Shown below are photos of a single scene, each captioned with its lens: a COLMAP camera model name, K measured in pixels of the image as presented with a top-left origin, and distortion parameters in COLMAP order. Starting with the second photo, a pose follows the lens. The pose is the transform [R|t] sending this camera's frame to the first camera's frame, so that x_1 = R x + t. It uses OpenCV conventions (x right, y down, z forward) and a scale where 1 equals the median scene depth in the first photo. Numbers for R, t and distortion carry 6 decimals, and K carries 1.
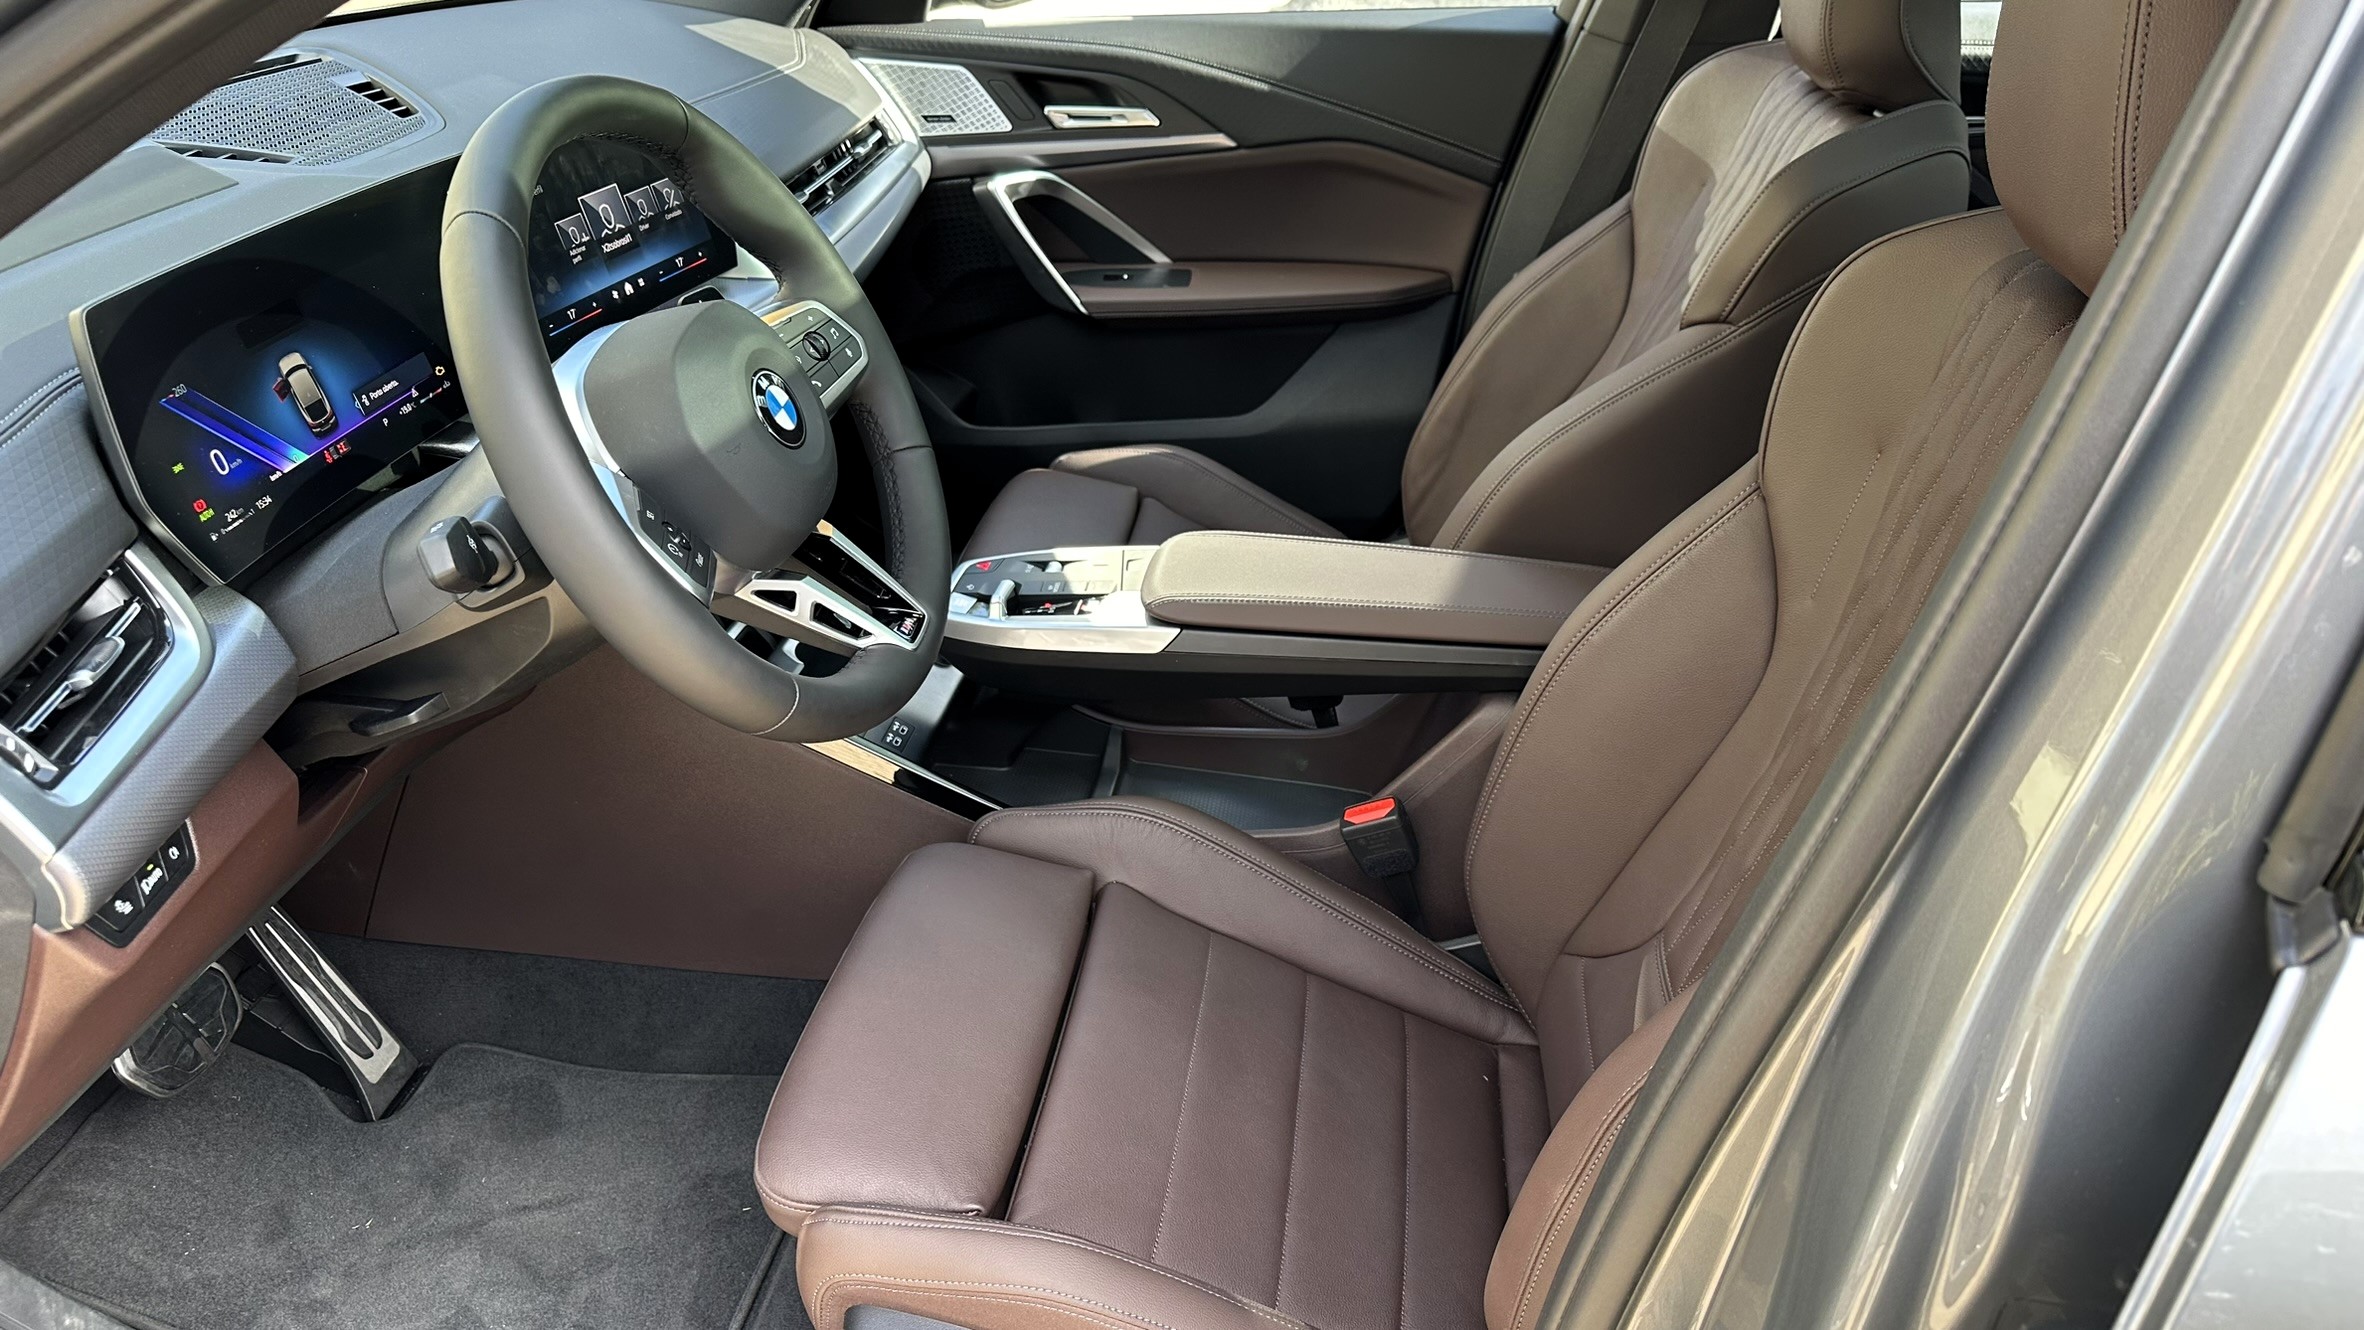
lens RADIAL K [[1664.8, 0, 1202.3], [0, 1664.8, 676.8], [0, 0, 1]] dist [0.079337, -0.115387]
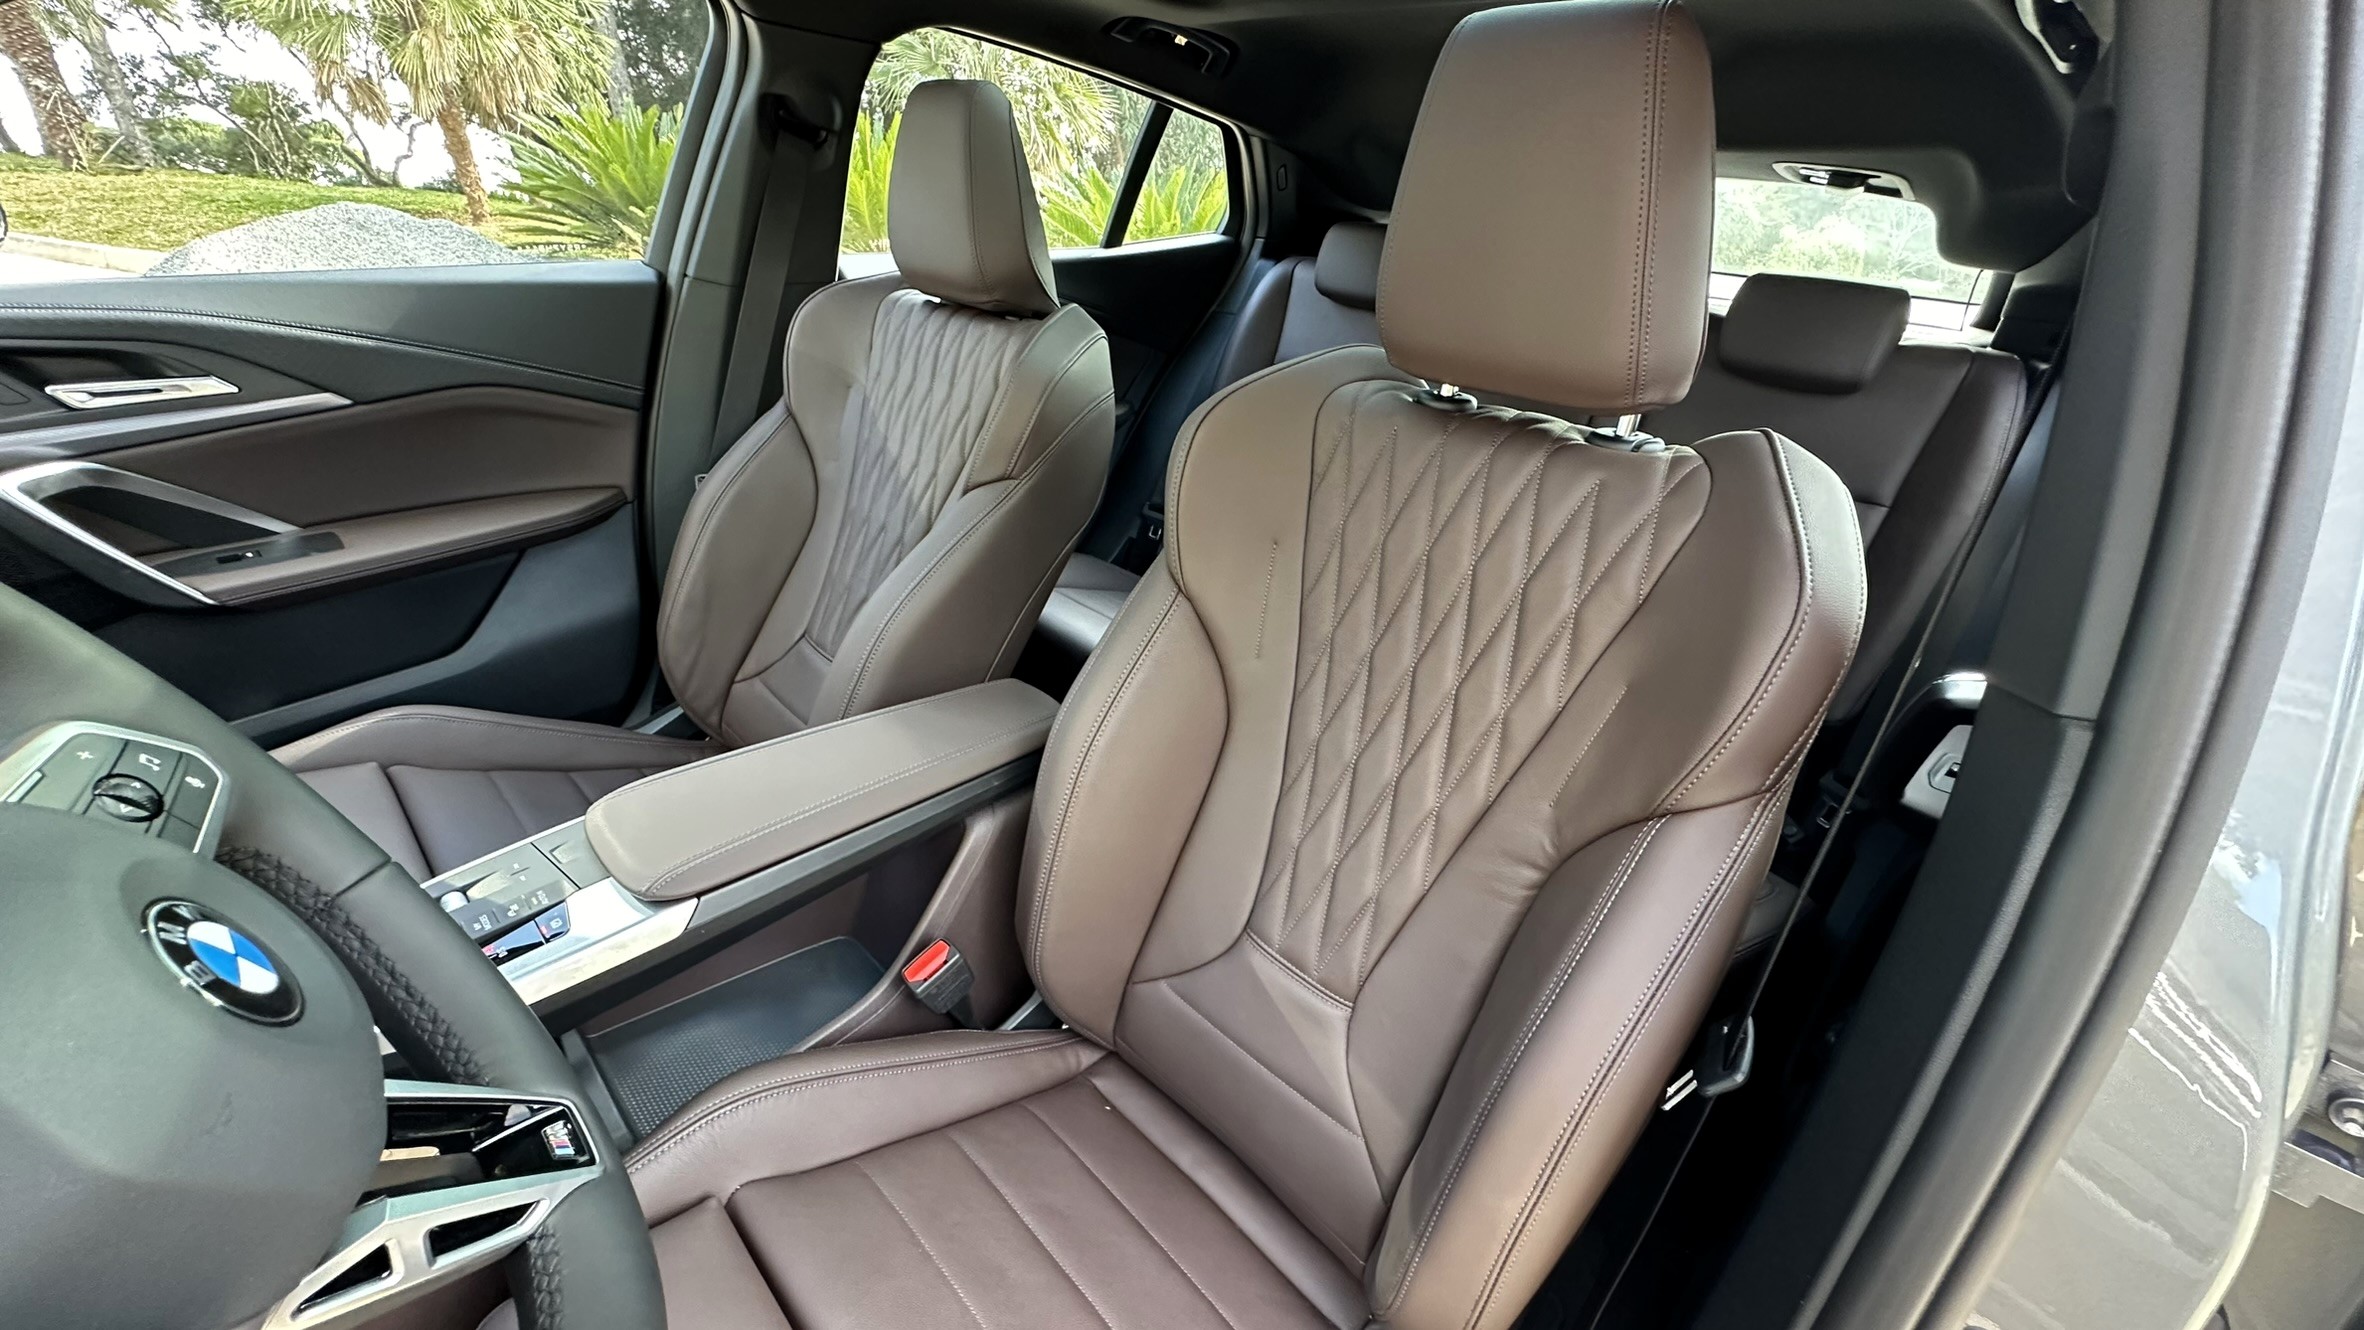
lens RADIAL K [[936.6, 0, 1180.5], [0, 936.6, 657.8], [0, 0, 1]] dist [-0.002266, -0.000364]
pose [[0.617238, -0.315126, 0.720911, -0.161528], [0.321213, 0.937374, 0.134728, -0.123489], [-0.718220, 0.148407, 0.679805, 0.392308]]
